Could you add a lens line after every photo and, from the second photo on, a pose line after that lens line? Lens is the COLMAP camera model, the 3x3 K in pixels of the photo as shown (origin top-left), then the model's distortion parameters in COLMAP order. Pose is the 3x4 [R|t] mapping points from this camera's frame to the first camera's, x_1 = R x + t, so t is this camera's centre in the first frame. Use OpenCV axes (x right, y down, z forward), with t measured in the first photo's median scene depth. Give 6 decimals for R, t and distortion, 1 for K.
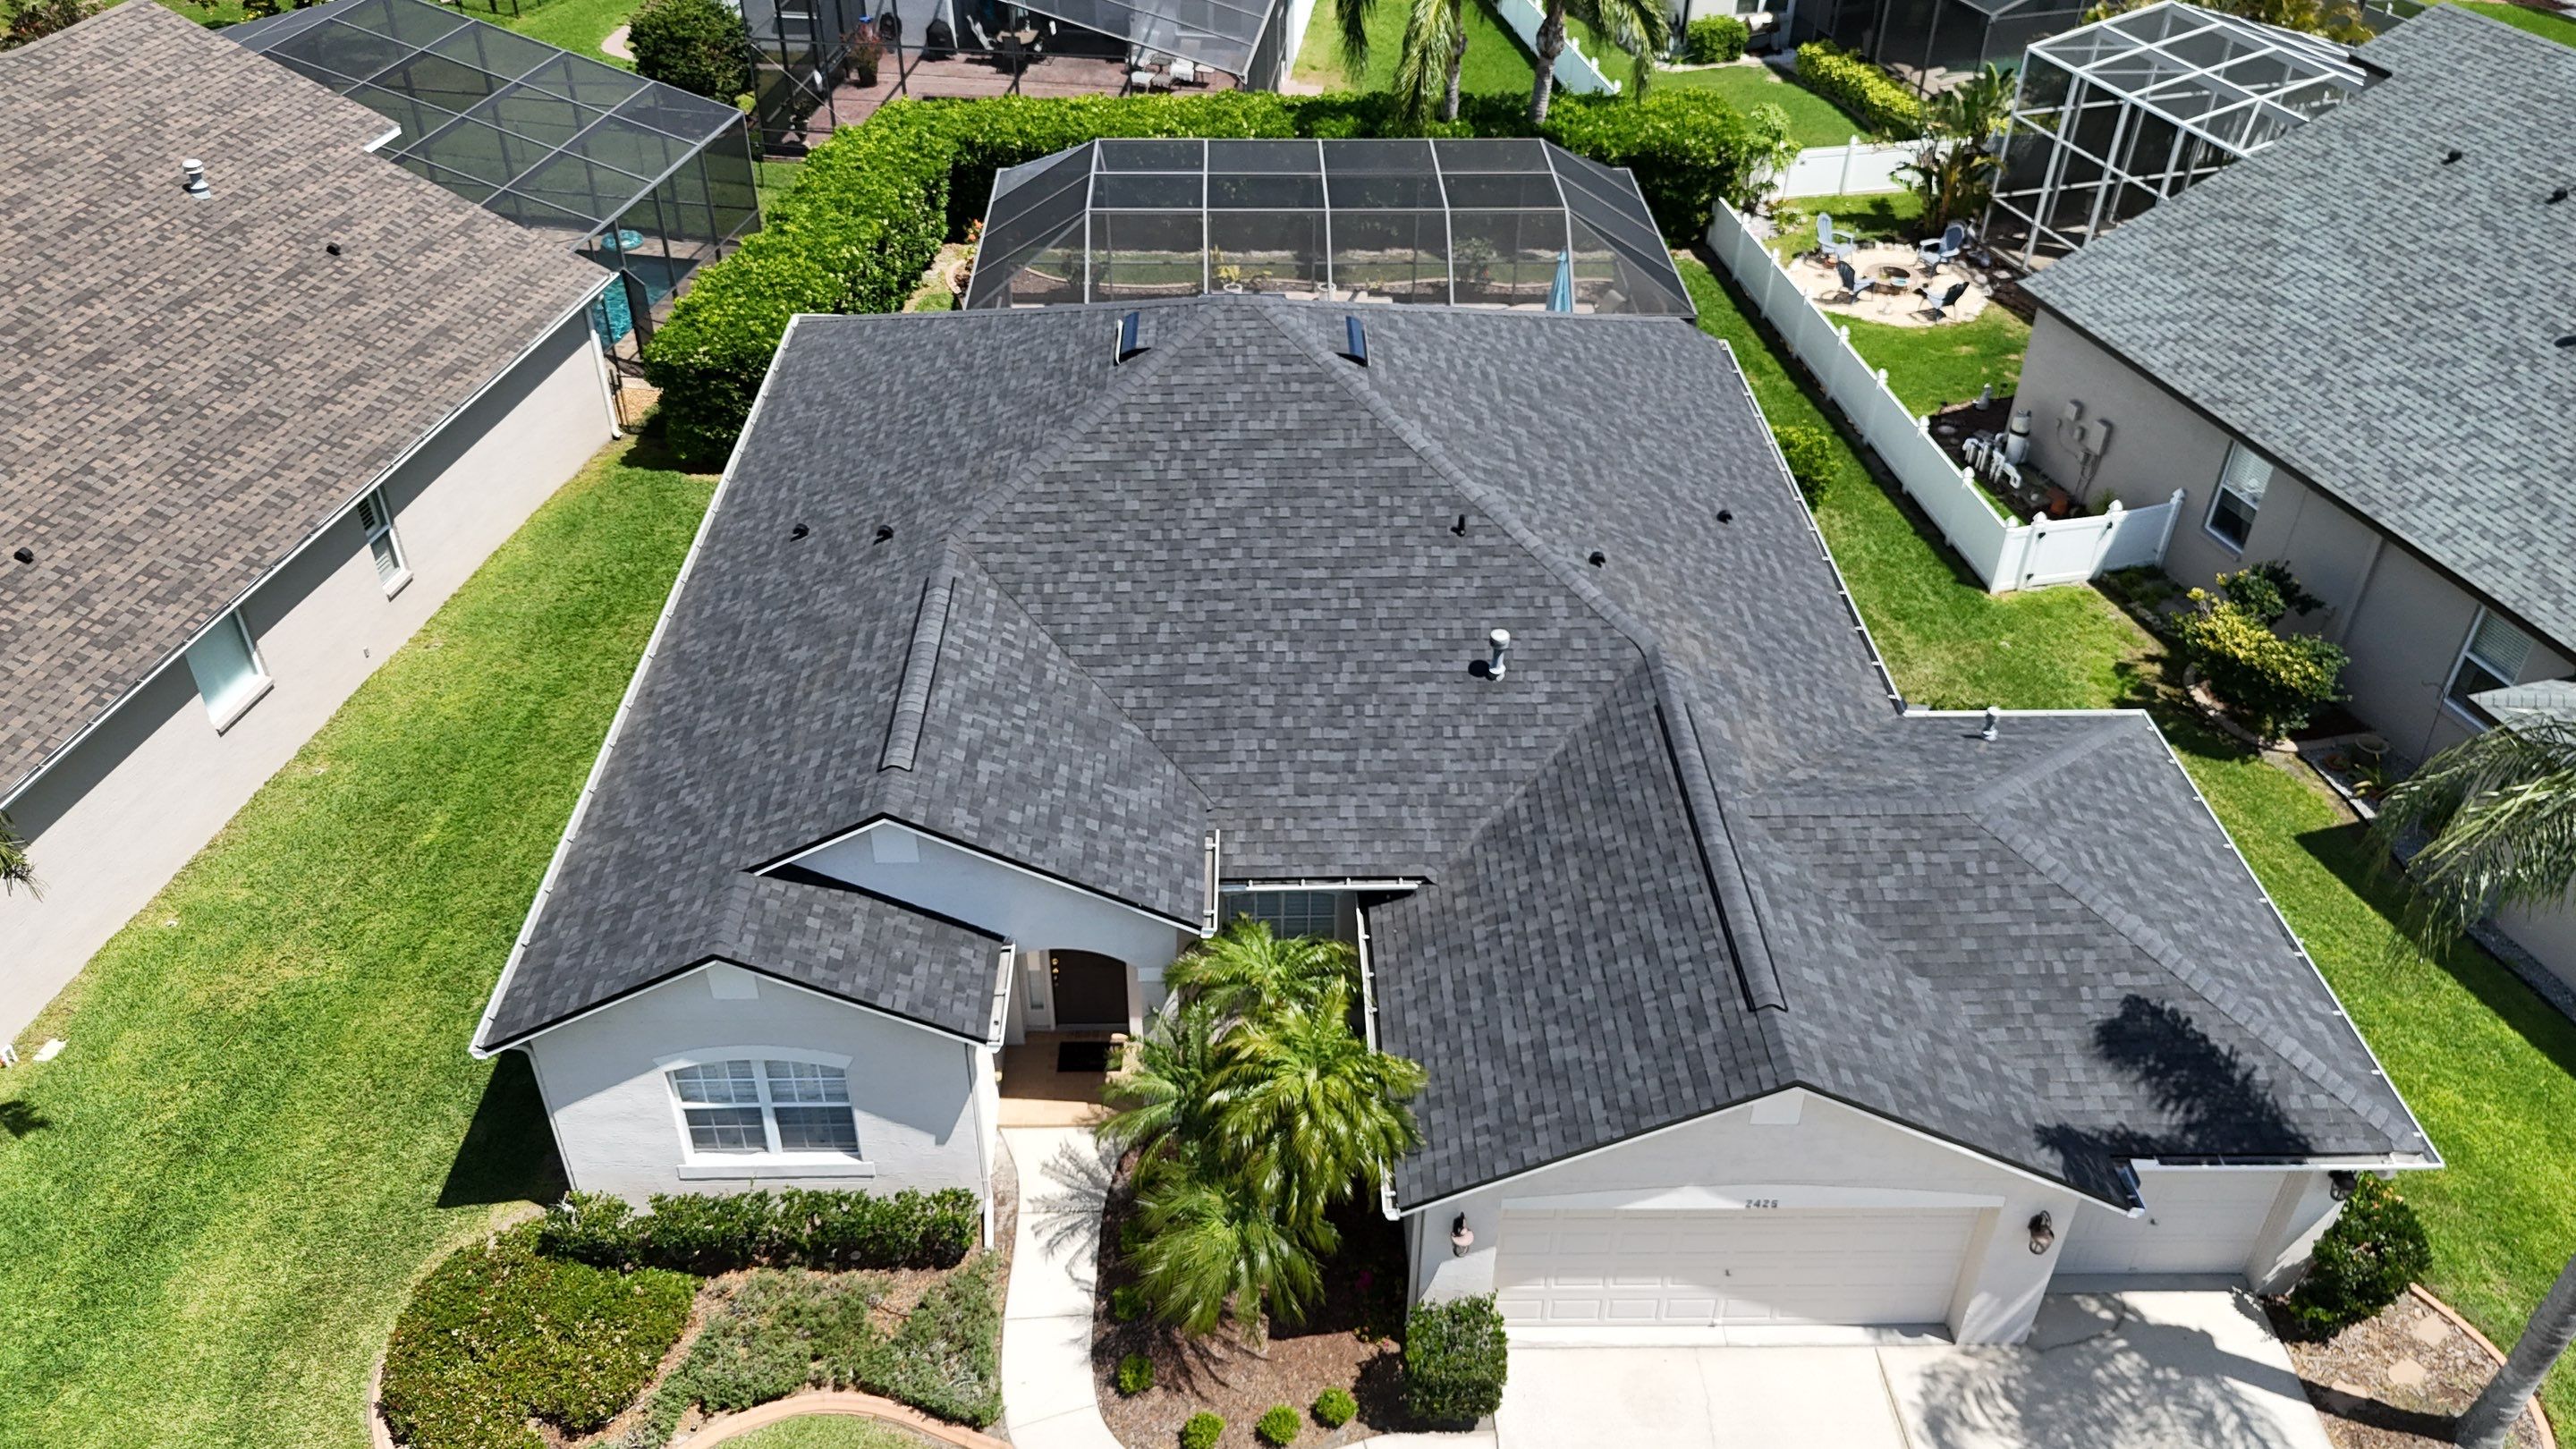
lens RADIAL K [[1904.2, 0, 1292.3], [0, 1904.2, 723.4], [0, 0, 1]] dist [0.067966, -0.064004]
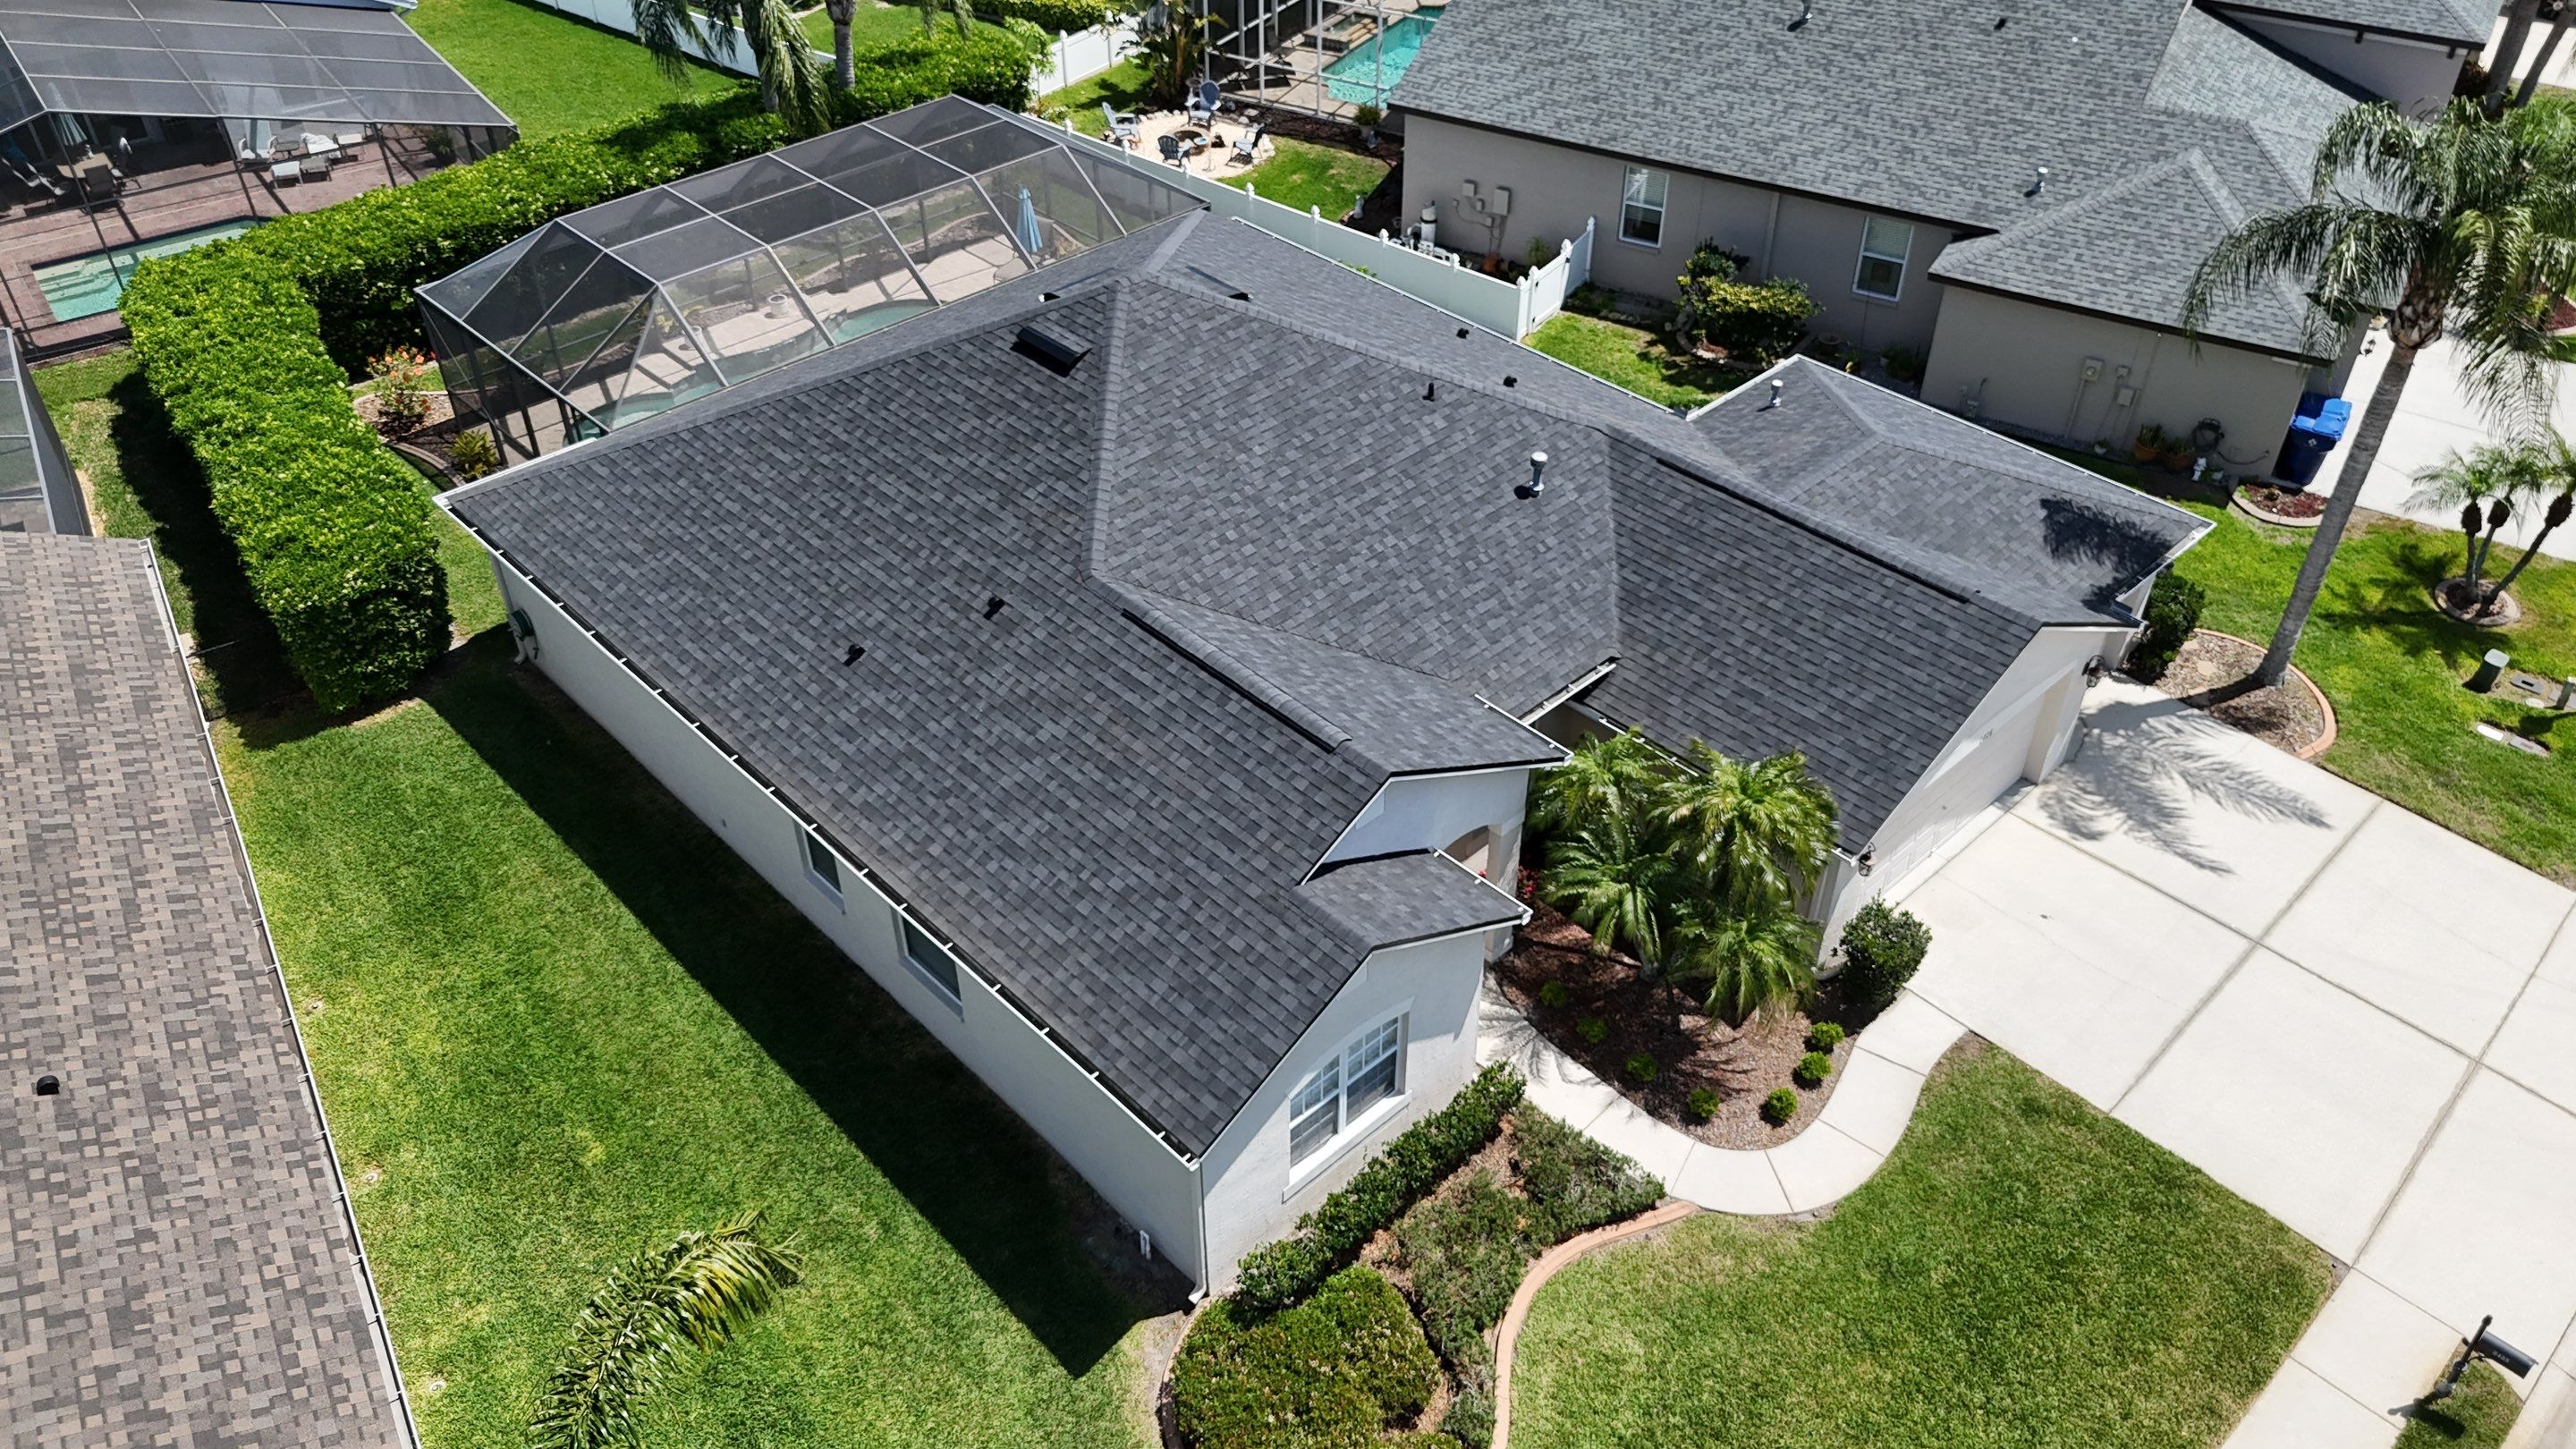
lens RADIAL K [[1904.2, 0, 1294.9], [0, 1904.2, 724.3], [0, 0, 1]] dist [0.067966, -0.064004]
pose [[0.740623, -0.431468, 0.515085, -0.656491], [0.408718, 0.897745, 0.164327, -0.146980], [-0.533317, 0.088820, 0.841240, 0.087244]]
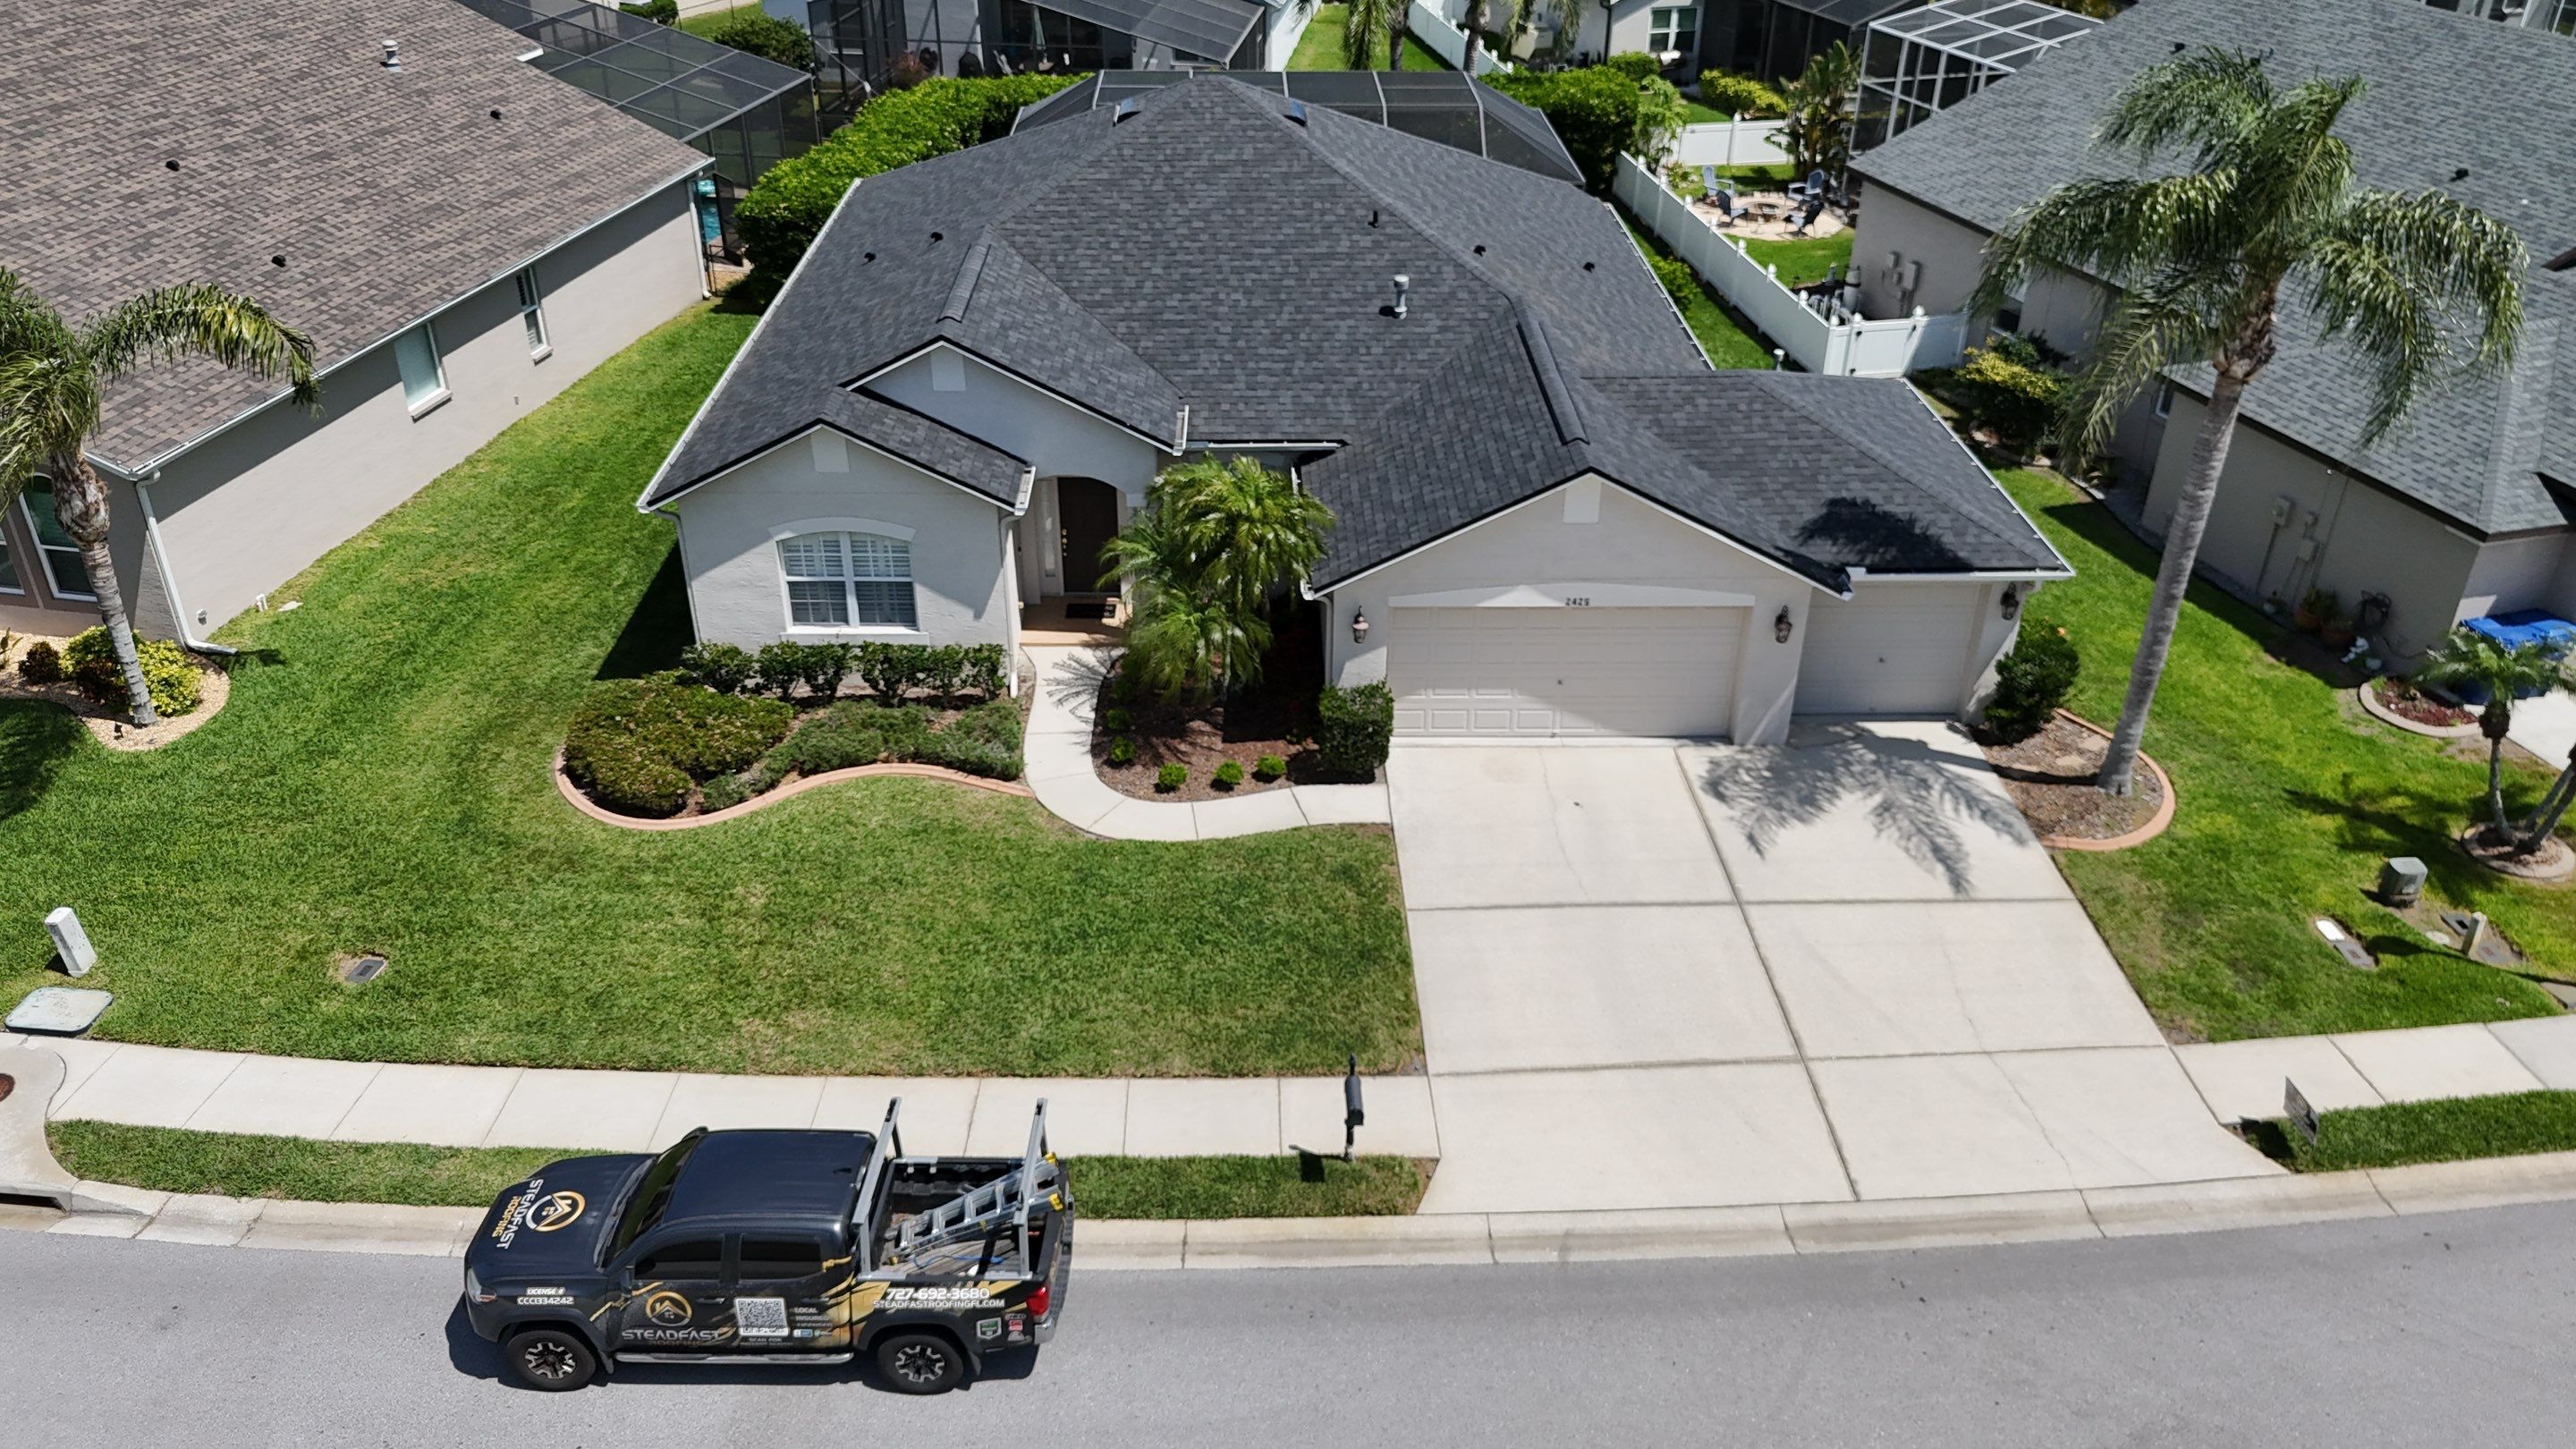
lens RADIAL K [[1904.2, 0, 1290.9], [0, 1904.2, 728.9], [0, 0, 1]] dist [0.067966, -0.064004]
pose [[0.999999, -0.000310, -0.001465, 0.032365], [0.000149, 0.994050, -0.108923, 0.390723], [0.001490, 0.108922, 0.994049, -0.277803]]
